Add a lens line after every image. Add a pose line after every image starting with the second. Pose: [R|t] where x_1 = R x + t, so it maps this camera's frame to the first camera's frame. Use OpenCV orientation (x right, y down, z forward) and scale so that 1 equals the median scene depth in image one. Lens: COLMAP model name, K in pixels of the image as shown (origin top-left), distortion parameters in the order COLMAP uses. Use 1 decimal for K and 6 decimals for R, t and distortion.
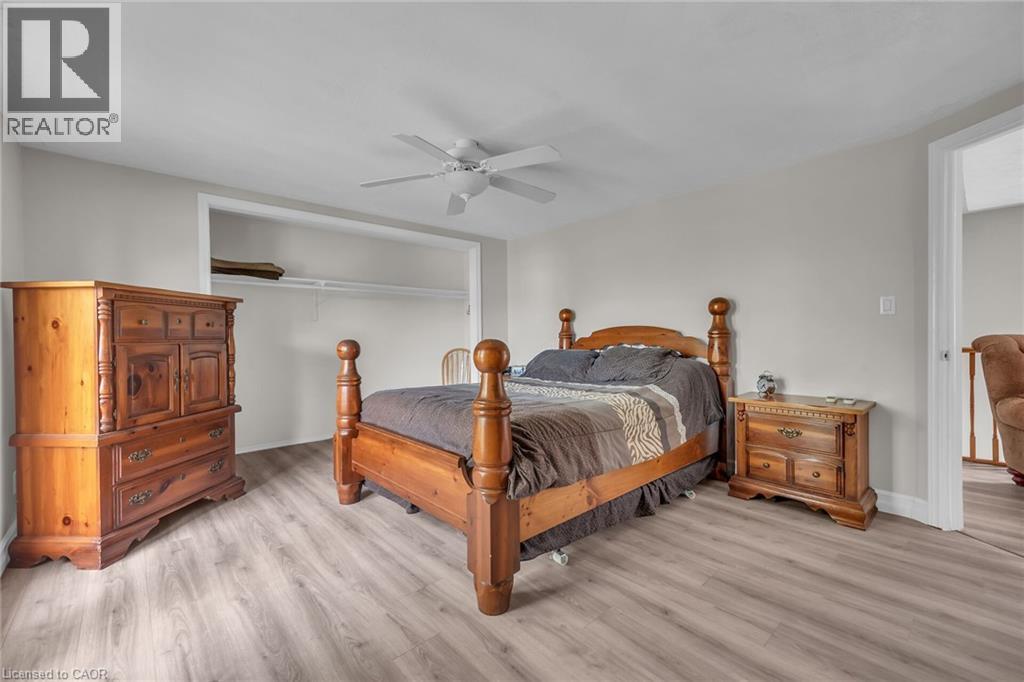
lens RADIAL K [[403.7, 0, 512.9], [0, 403.7, 341.9], [0, 0, 1]] dist [0.002500, 0.000172]
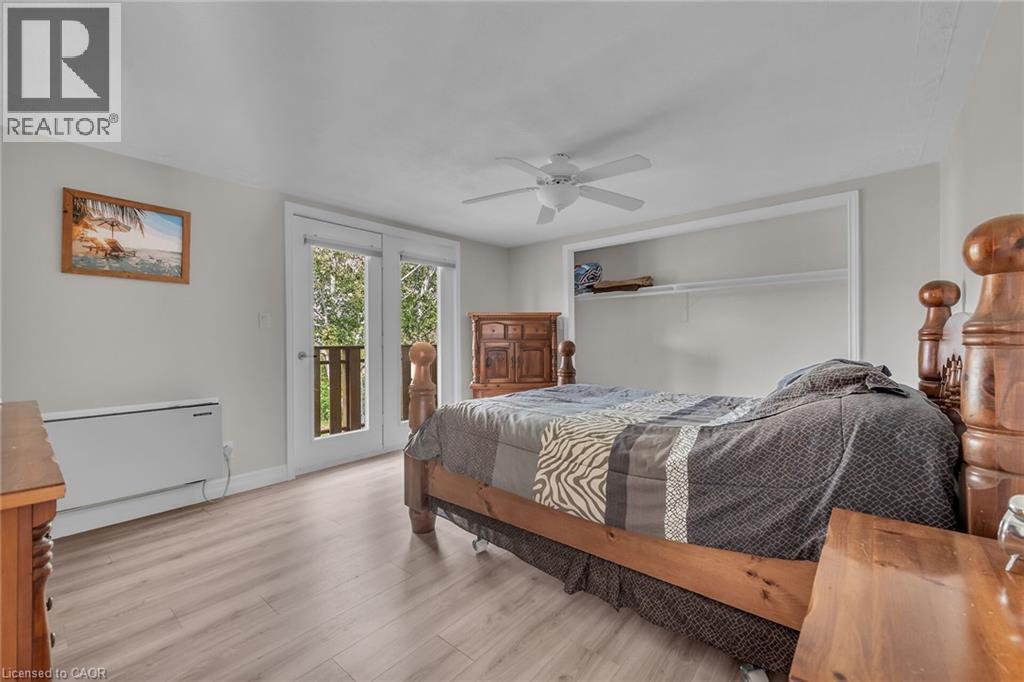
lens RADIAL K [[403.7, 0, 512.9], [0, 403.7, 341.9], [0, 0, 1]] dist [0.002500, 0.000172]
pose [[0.164567, 0.013653, -0.986271, 0.933677], [-0.009404, 0.999880, 0.012272, -0.016721], [0.986321, 0.007255, 0.164675, 0.716785]]
